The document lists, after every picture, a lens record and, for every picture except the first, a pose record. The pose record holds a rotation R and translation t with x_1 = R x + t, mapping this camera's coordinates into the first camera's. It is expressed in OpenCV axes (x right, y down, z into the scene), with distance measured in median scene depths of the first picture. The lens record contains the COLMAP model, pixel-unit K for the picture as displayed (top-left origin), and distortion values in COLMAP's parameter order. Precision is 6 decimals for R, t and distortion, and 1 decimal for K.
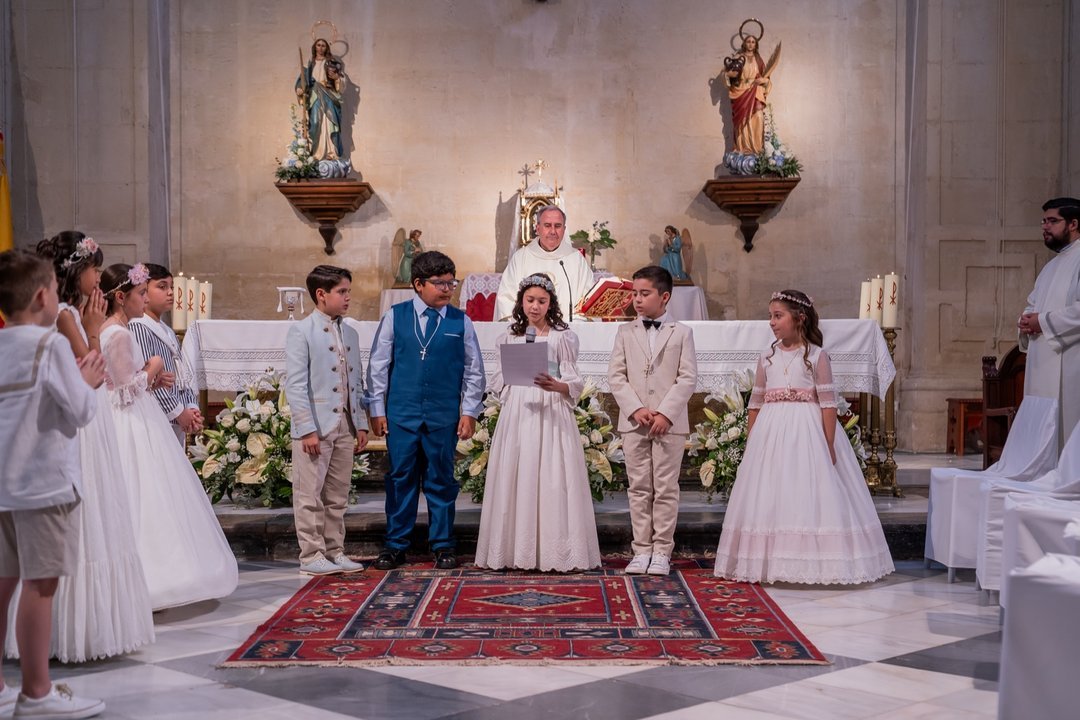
lens RADIAL K [[1572.7, 0, 540.0], [0, 1572.7, 360.0], [0, 0, 1]] dist [0.102967, 0.064086]
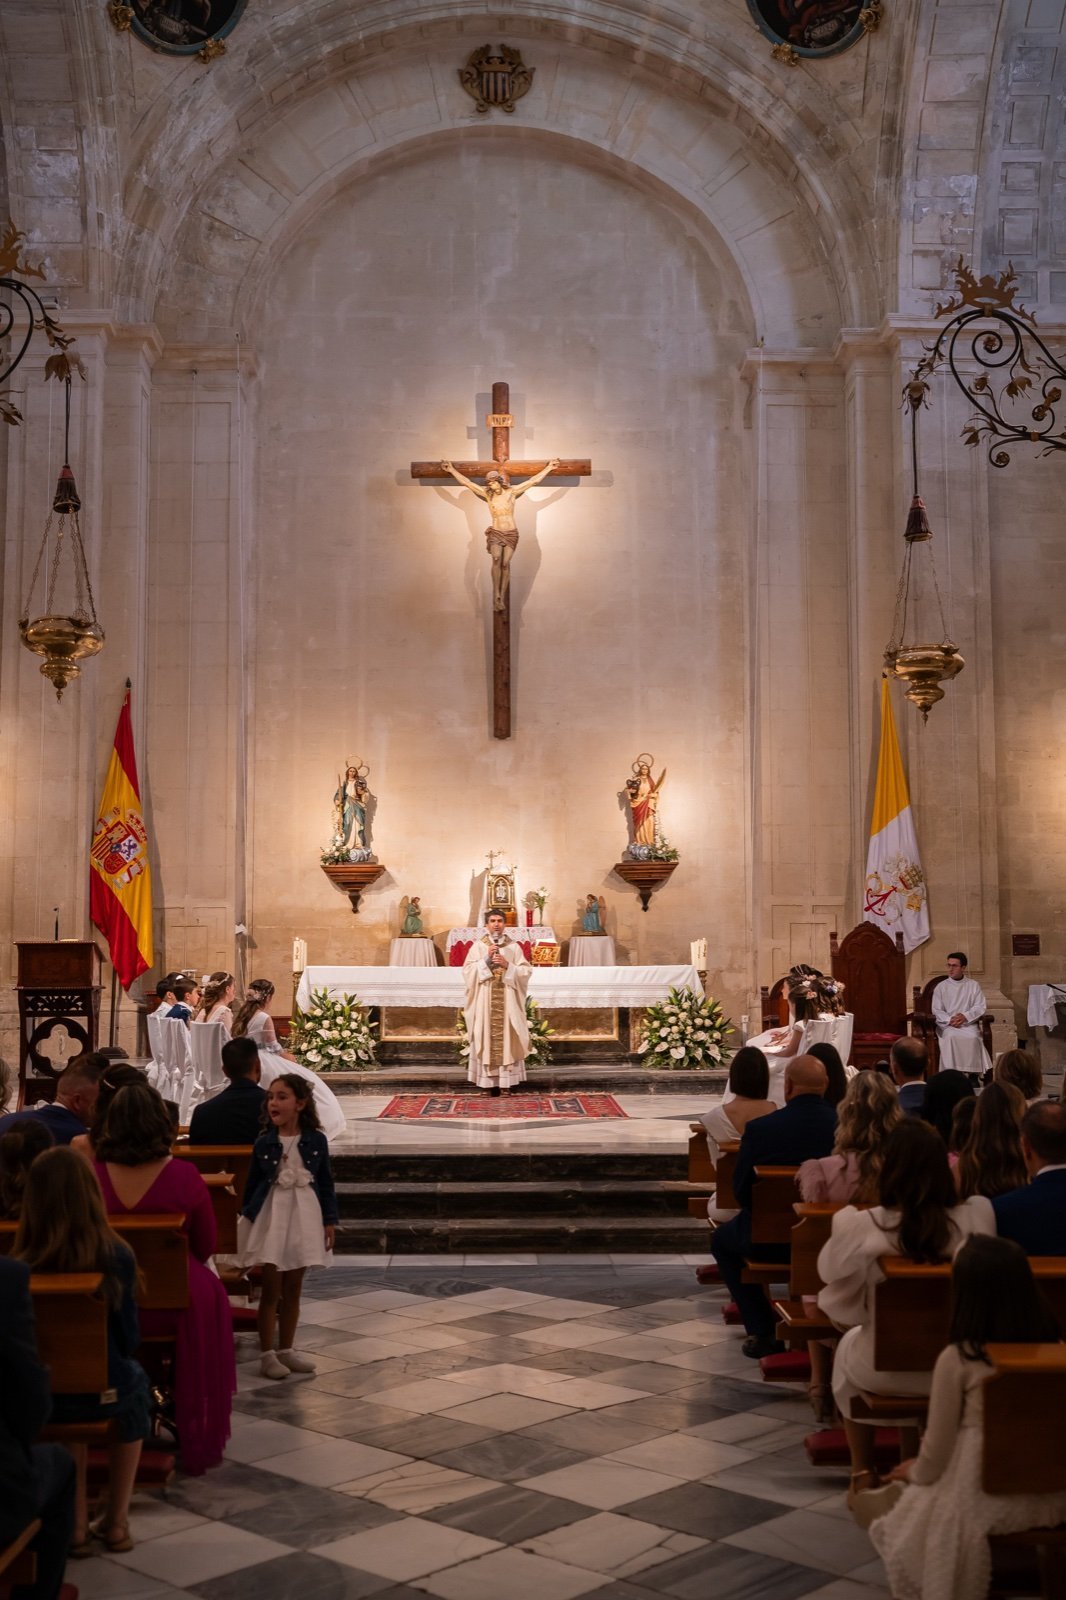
lens RADIAL K [[1669.7, 0, 533.0], [0, 1669.7, 800.0], [0, 0, 1]] dist [0.002440, 0.100359]
pose [[0.999704, 0.002216, 0.024224, -0.008207], [0.000393, 0.994241, -0.107170, -0.006156], [-0.024322, 0.107148, 0.993946, -0.539386]]
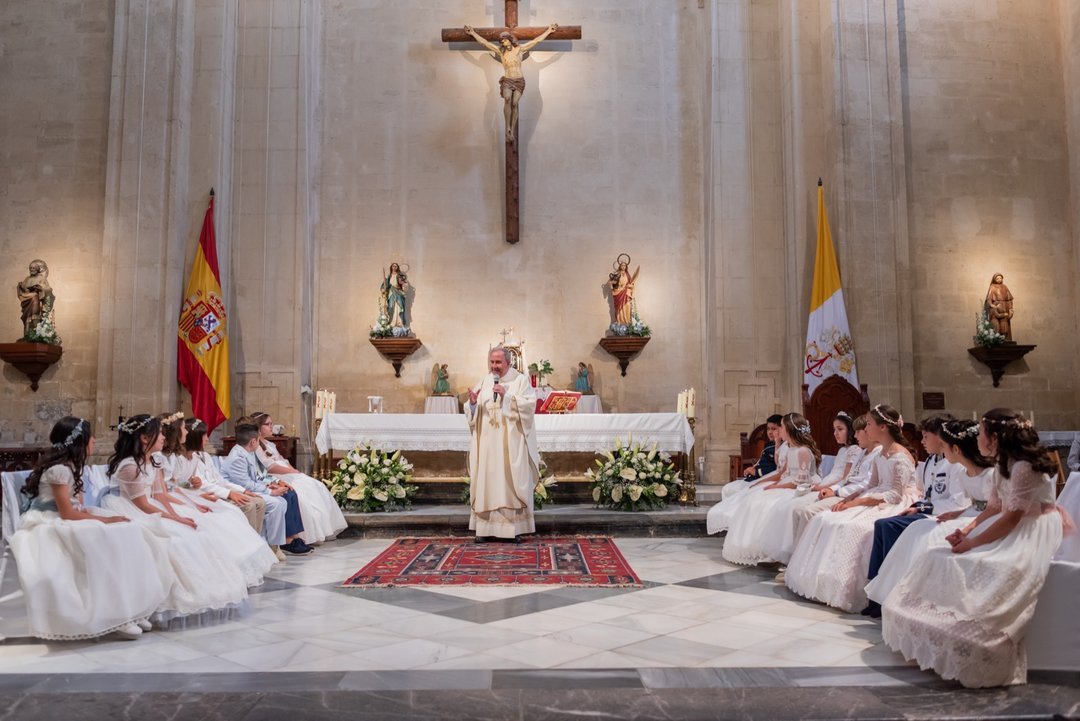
lens RADIAL K [[890.2, 0, 540.0], [0, 890.2, 360.5], [0, 0, 1]] dist [0.014315, 0.008171]
pose [[0.999671, 0.001601, 0.025583, 0.006601], [0.000550, 0.996479, -0.083840, 0.000813], [-0.025627, 0.083826, 0.996151, -0.046446]]
